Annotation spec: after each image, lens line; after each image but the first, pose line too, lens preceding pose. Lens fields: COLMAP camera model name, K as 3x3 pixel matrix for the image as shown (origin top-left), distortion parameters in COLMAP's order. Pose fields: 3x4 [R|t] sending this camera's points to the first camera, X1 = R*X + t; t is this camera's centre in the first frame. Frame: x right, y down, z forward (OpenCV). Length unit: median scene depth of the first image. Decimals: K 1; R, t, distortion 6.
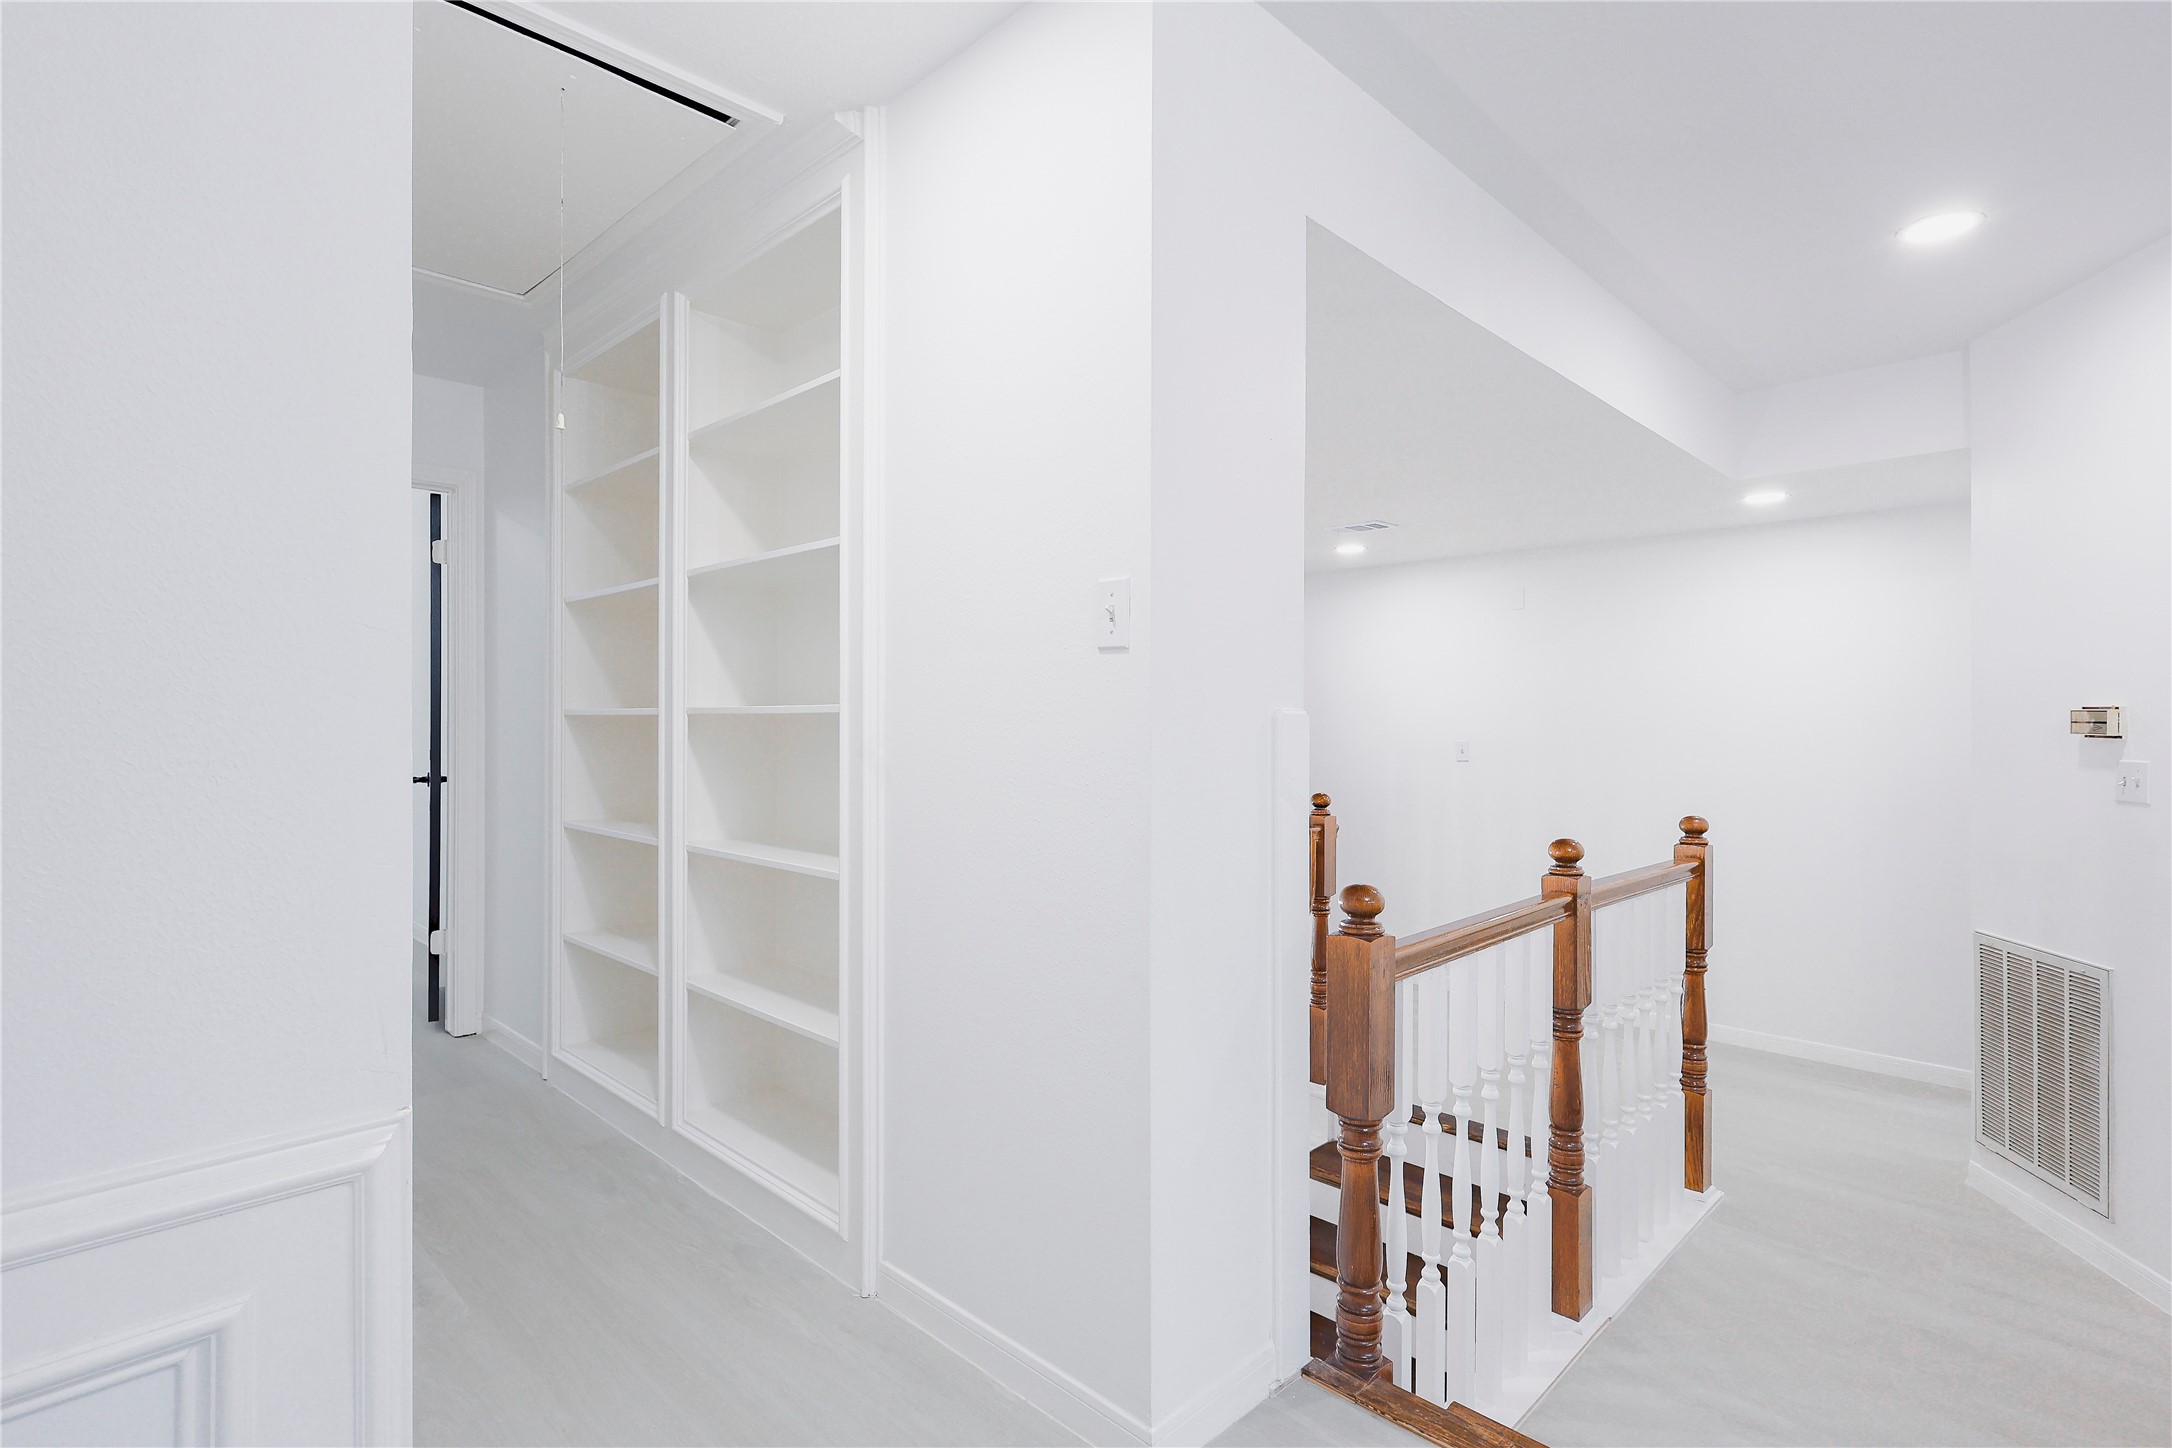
lens RADIAL K [[1054.2, 0, 1089.5], [0, 1054.2, 722.2], [0, 0, 1]] dist [0.000948, -0.000364]
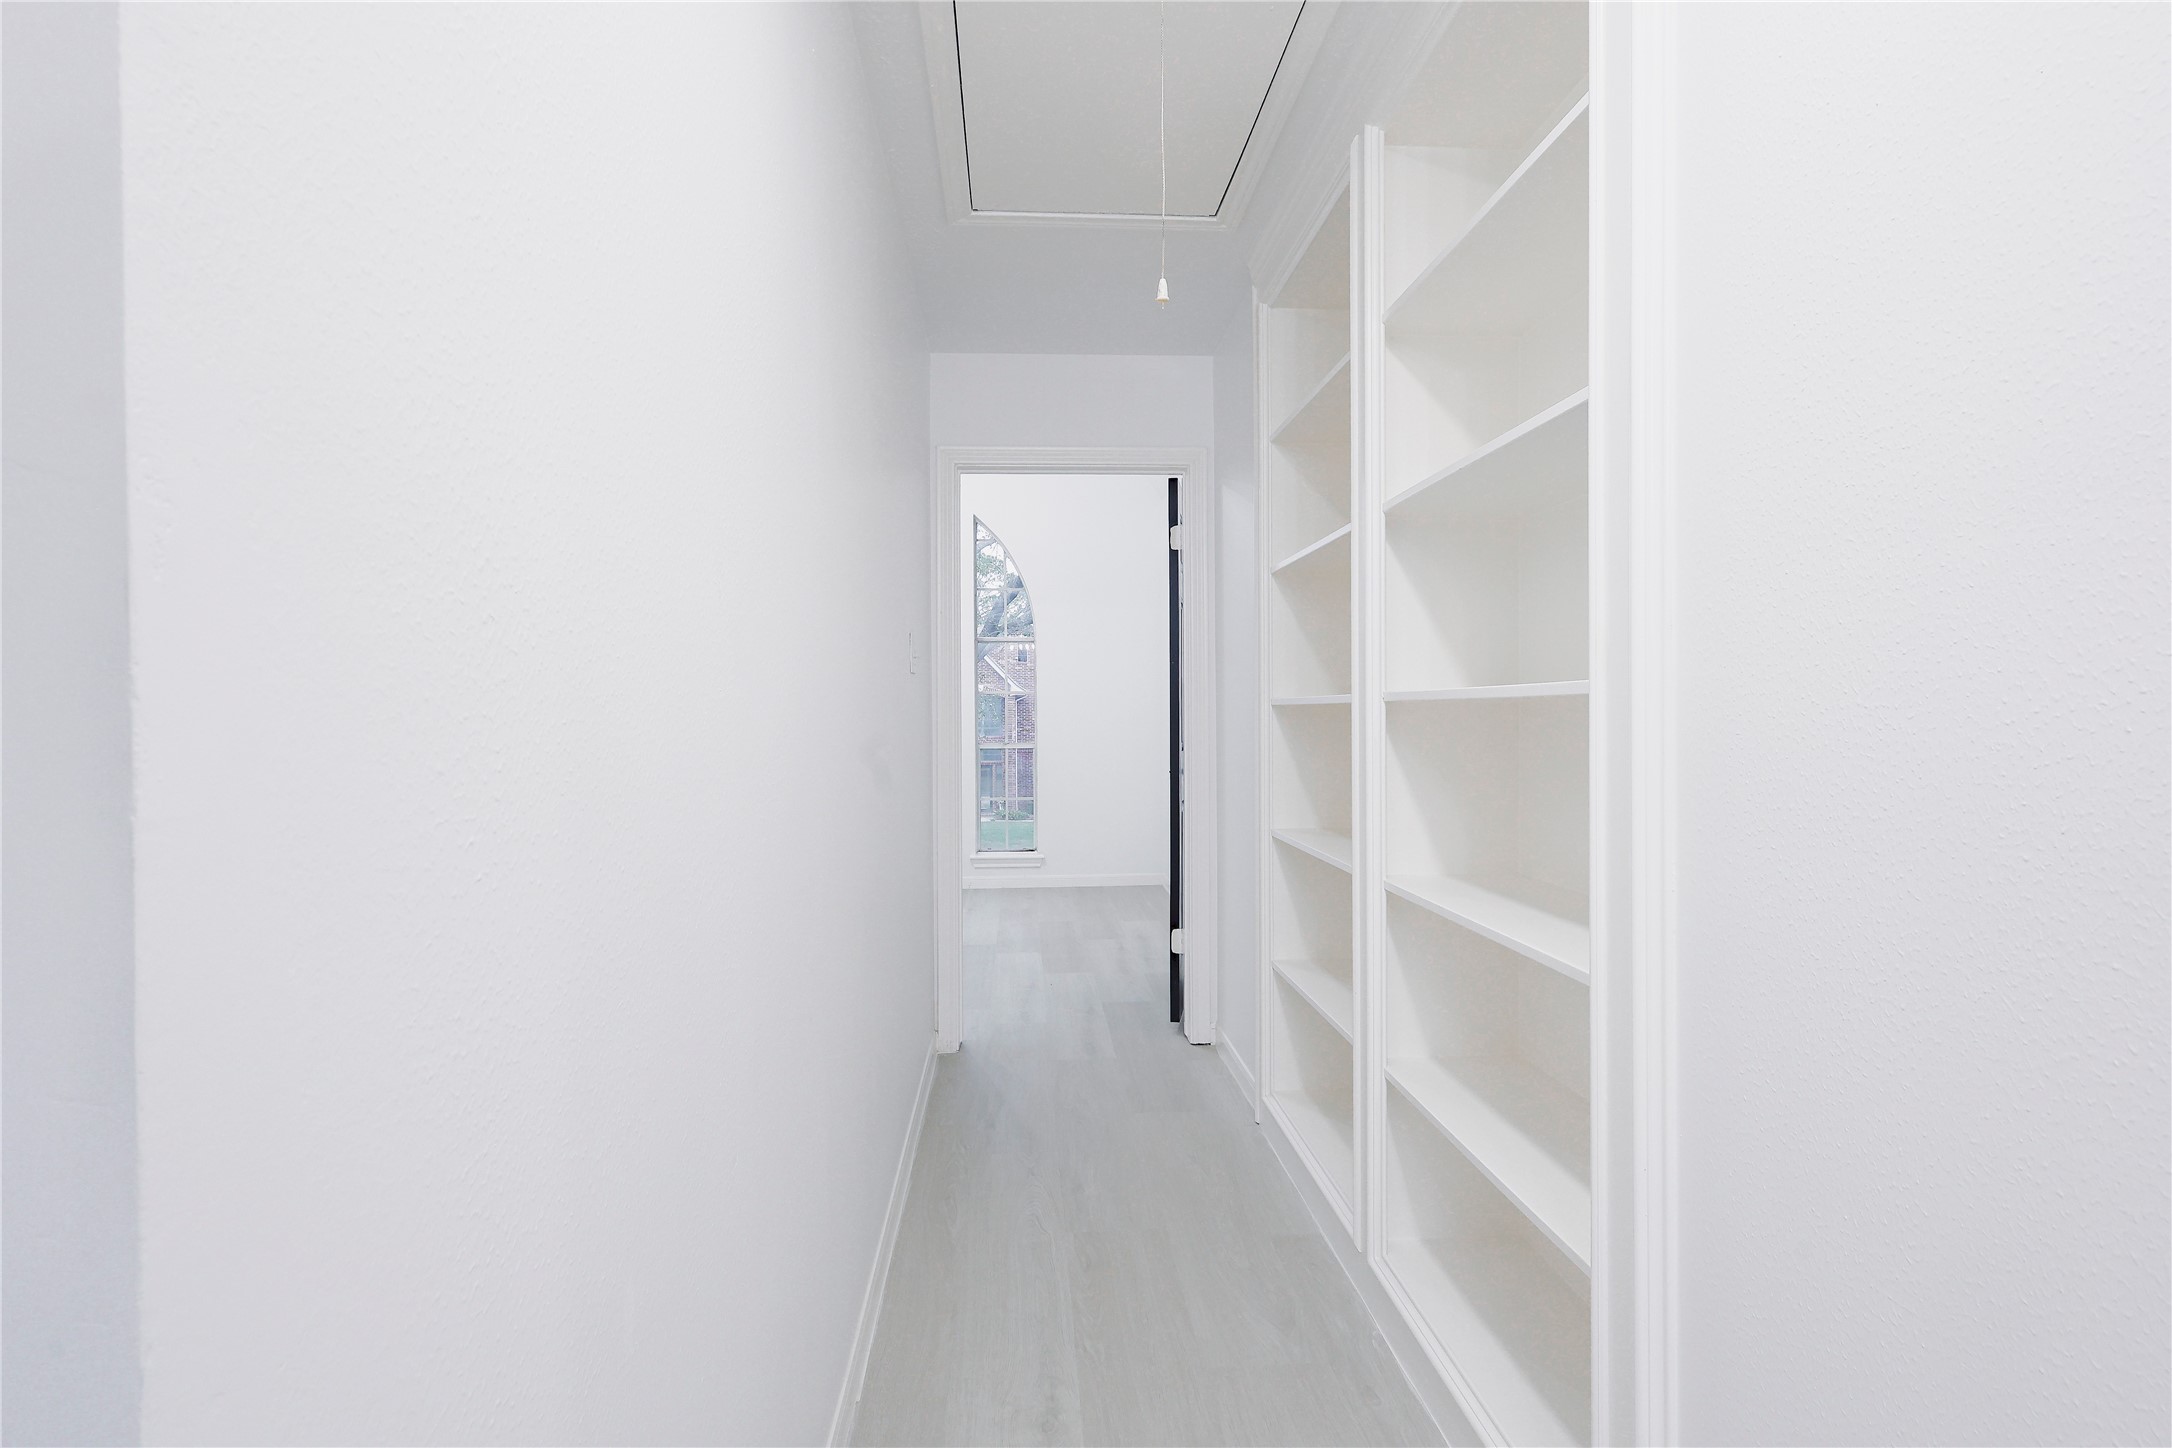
lens RADIAL K [[1054.2, 0, 1089.5], [0, 1054.2, 722.2], [0, 0, 1]] dist [0.000948, -0.000364]
pose [[0.745996, -0.001148, -0.665950, -0.040078], [0.008022, 0.999941, 0.007262, -0.000043], [0.665902, -0.010760, 0.745961, 0.267814]]
